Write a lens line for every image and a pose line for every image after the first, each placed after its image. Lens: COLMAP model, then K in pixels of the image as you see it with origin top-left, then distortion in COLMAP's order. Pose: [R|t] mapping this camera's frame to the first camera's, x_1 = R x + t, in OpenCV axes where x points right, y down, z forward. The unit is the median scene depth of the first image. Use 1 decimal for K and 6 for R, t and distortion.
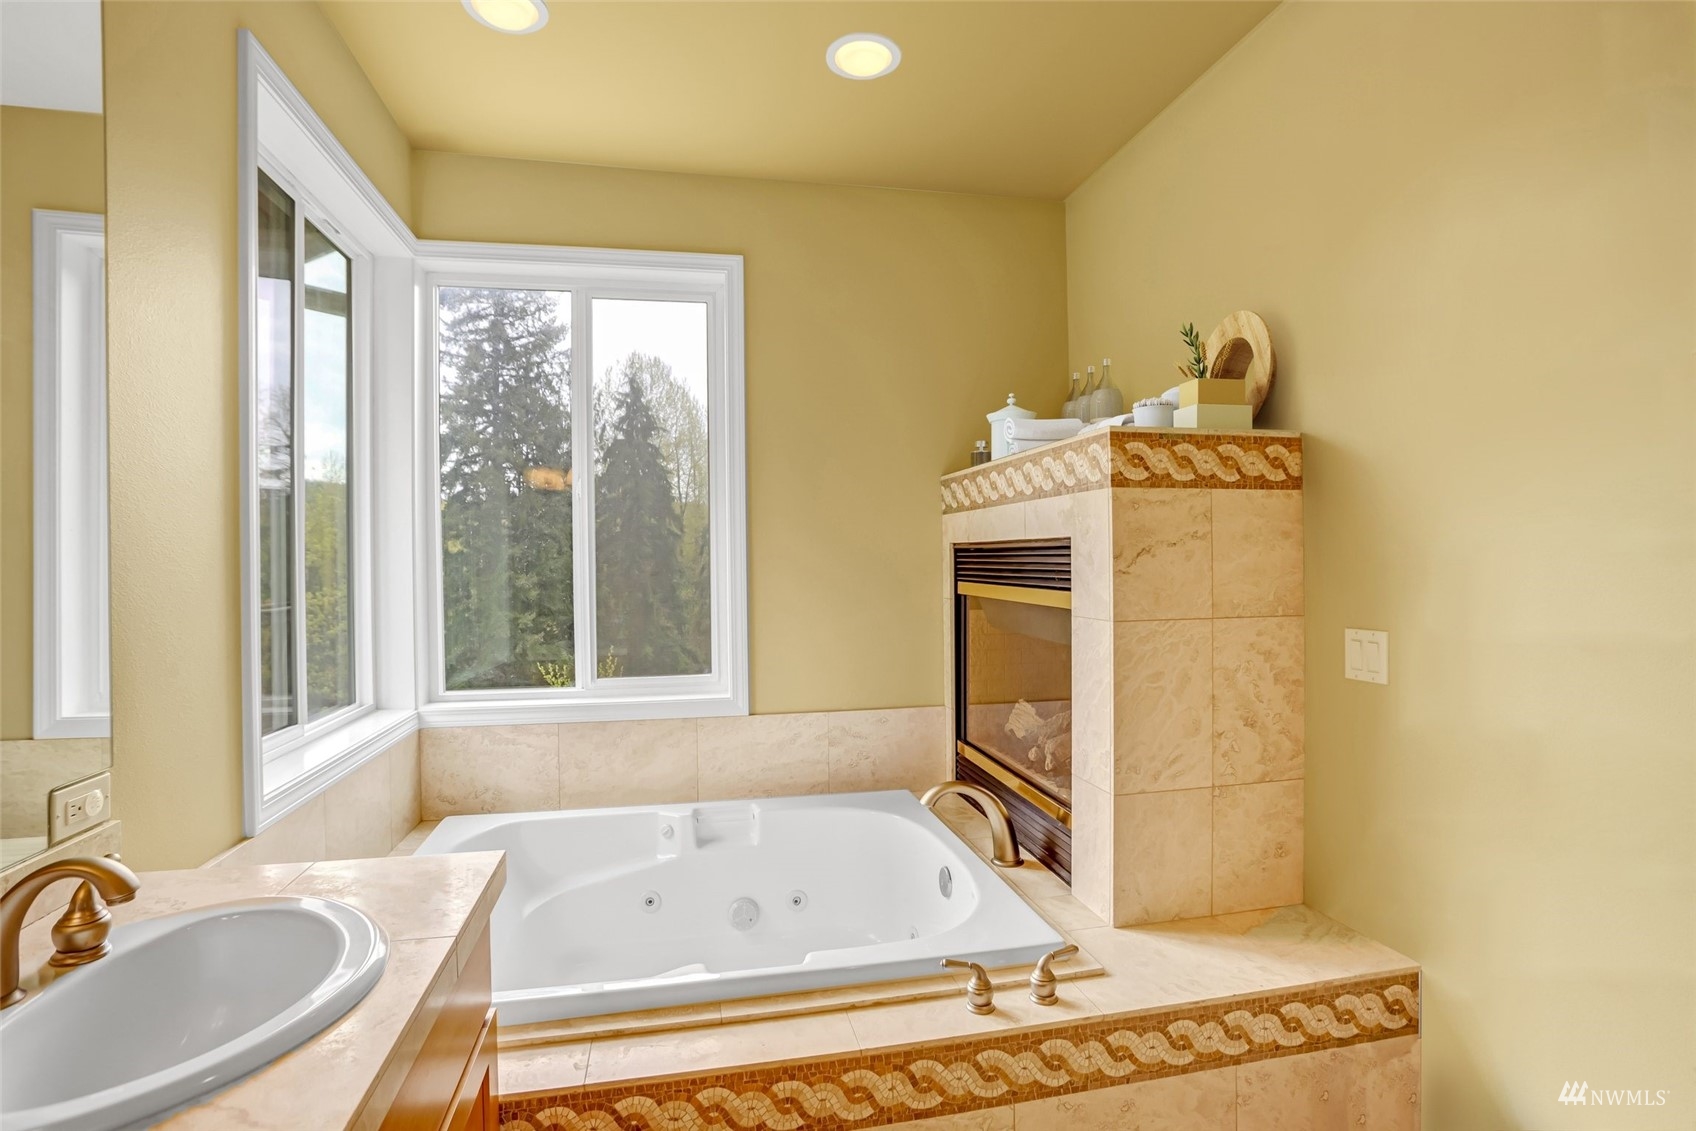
lens RADIAL K [[847.6, 0, 851.2], [0, 847.6, 553.4], [0, 0, 1]] dist [-0.076221, 0.033011]
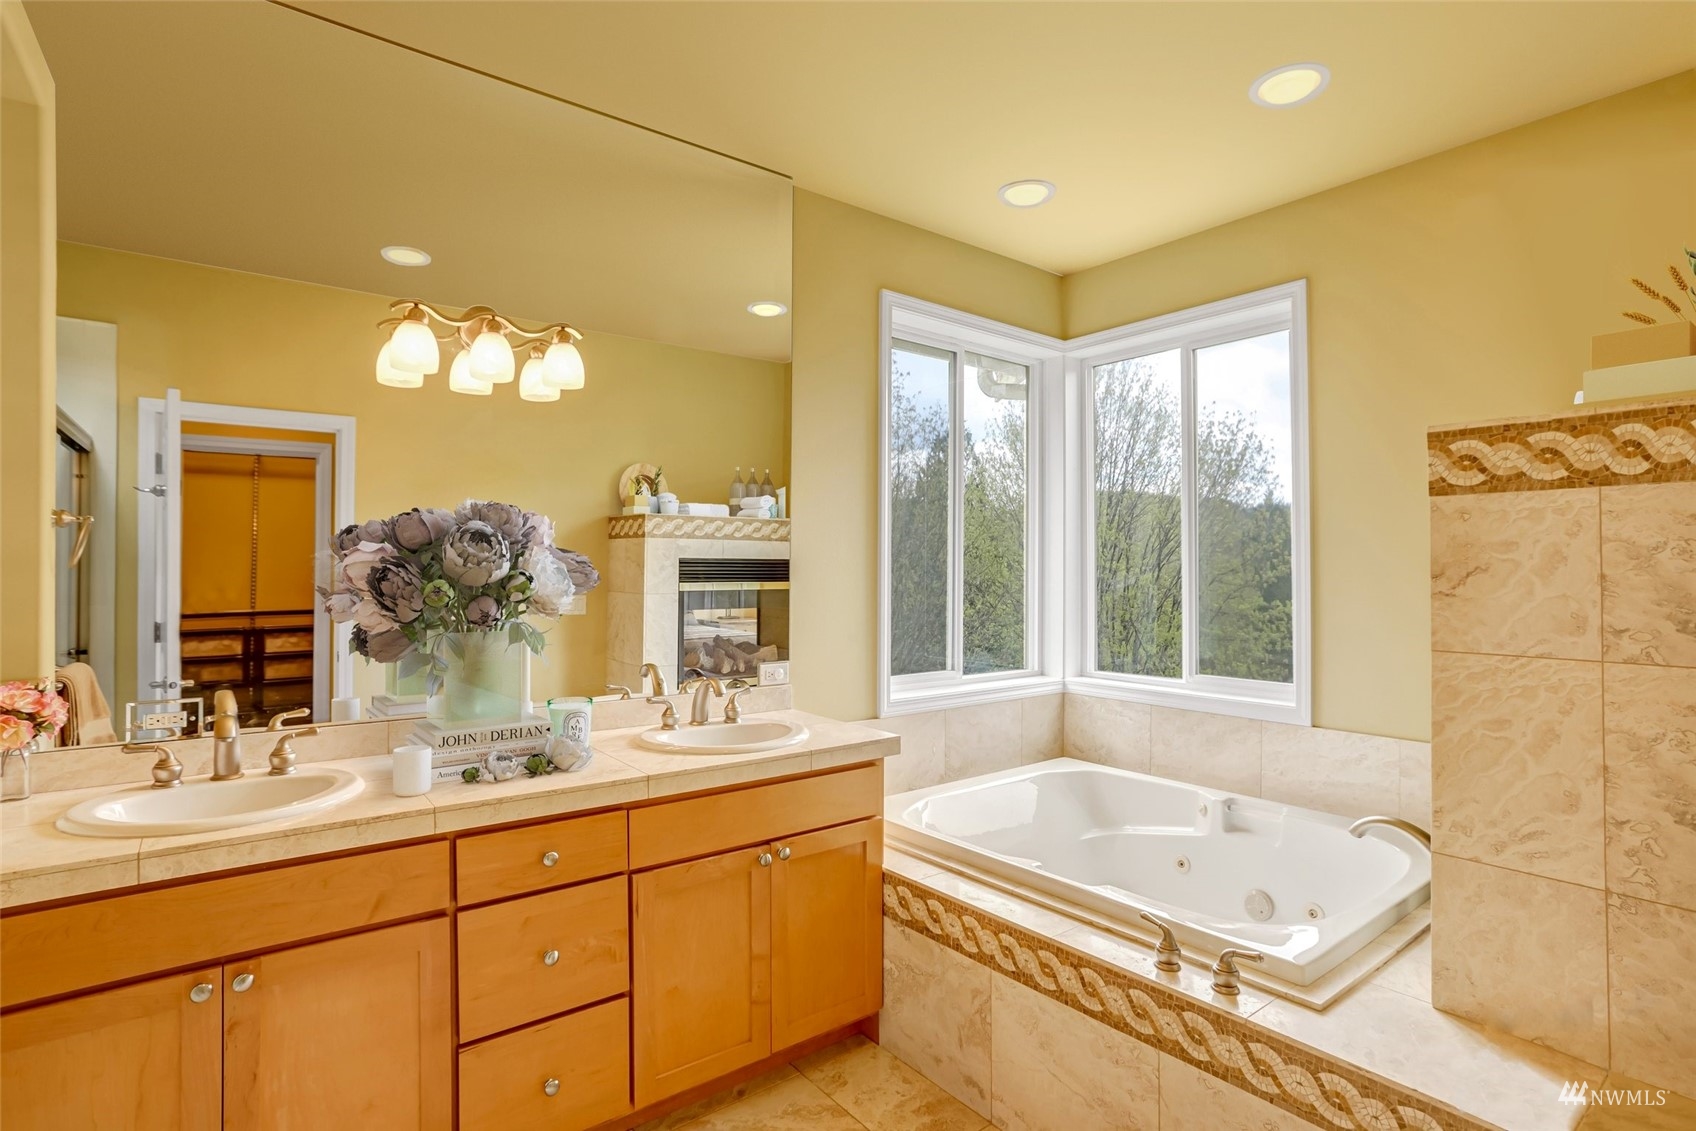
lens RADIAL K [[861.5, 0, 848.0], [0, 861.5, 565.5], [0, 0, 1]] dist [-0.099093, 0.035406]
pose [[0.420605, 0.006710, -0.907219, 0.816992], [-0.007566, 0.999964, 0.003889, -0.005622], [0.907212, 0.005229, 0.420641, 0.091566]]
